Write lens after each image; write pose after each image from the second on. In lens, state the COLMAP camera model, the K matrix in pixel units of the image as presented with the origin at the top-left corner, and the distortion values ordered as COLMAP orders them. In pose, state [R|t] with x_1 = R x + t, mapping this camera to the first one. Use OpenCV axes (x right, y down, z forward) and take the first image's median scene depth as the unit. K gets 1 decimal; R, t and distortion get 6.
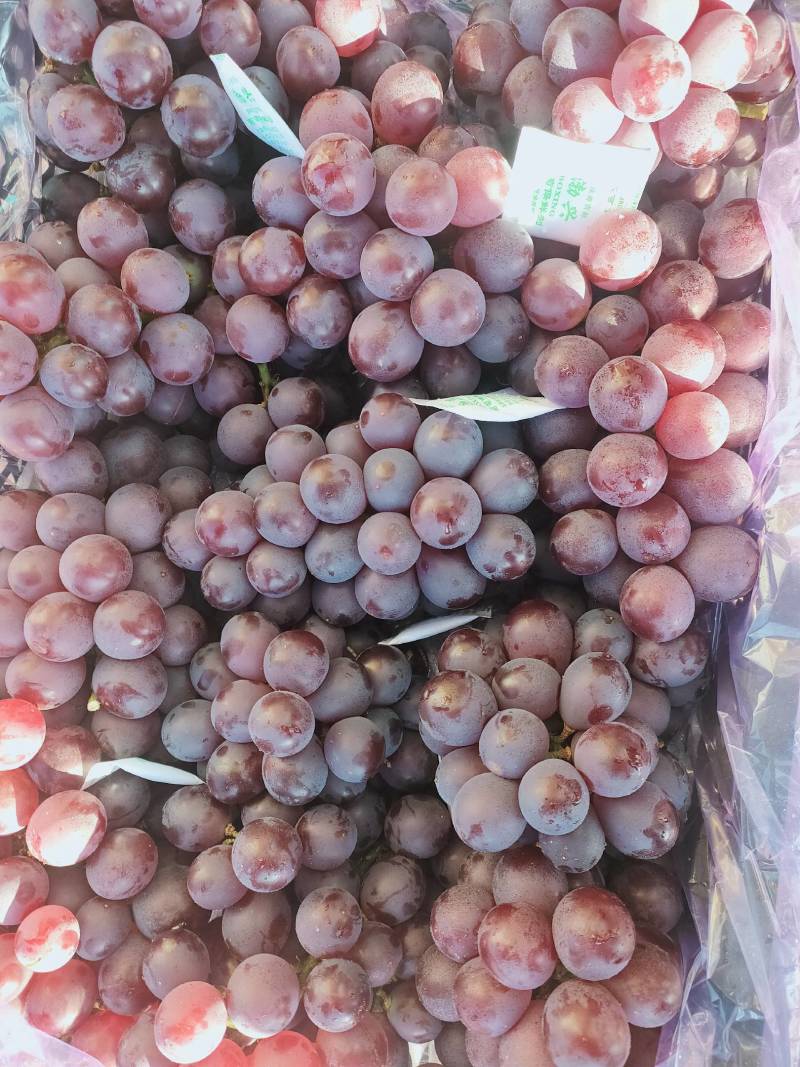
lens RADIAL K [[997.4, 0, 377.1], [0, 997.4, 536.3], [0, 0, 1]] dist [0.011773, 0.016364]
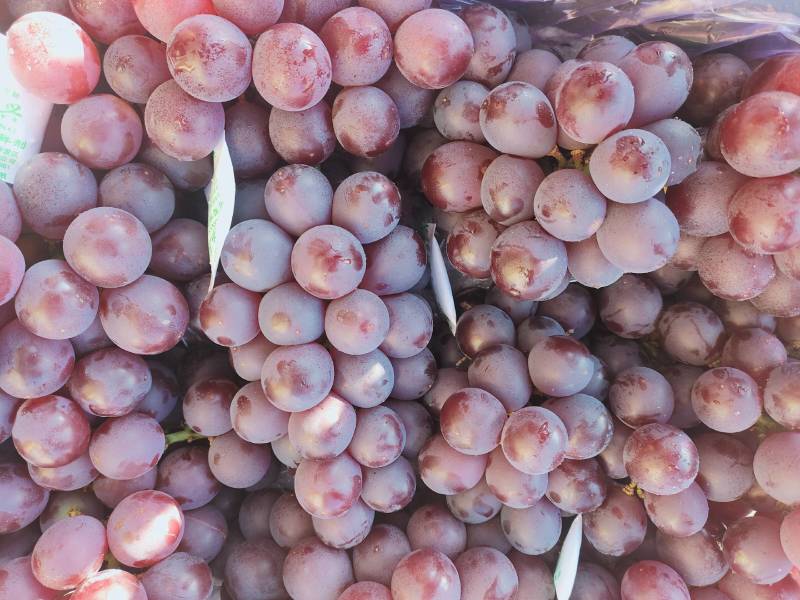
lens RADIAL K [[747.8, 0, 399.6], [0, 747.8, 320.8], [0, 0, 1]] dist [0.011773, 0.016364]
pose [[0.051156, -0.998681, -0.004360, 0.018564], [0.996327, 0.050735, 0.068980, -0.002252], [-0.068668, -0.007873, 0.997609, 0.267719]]
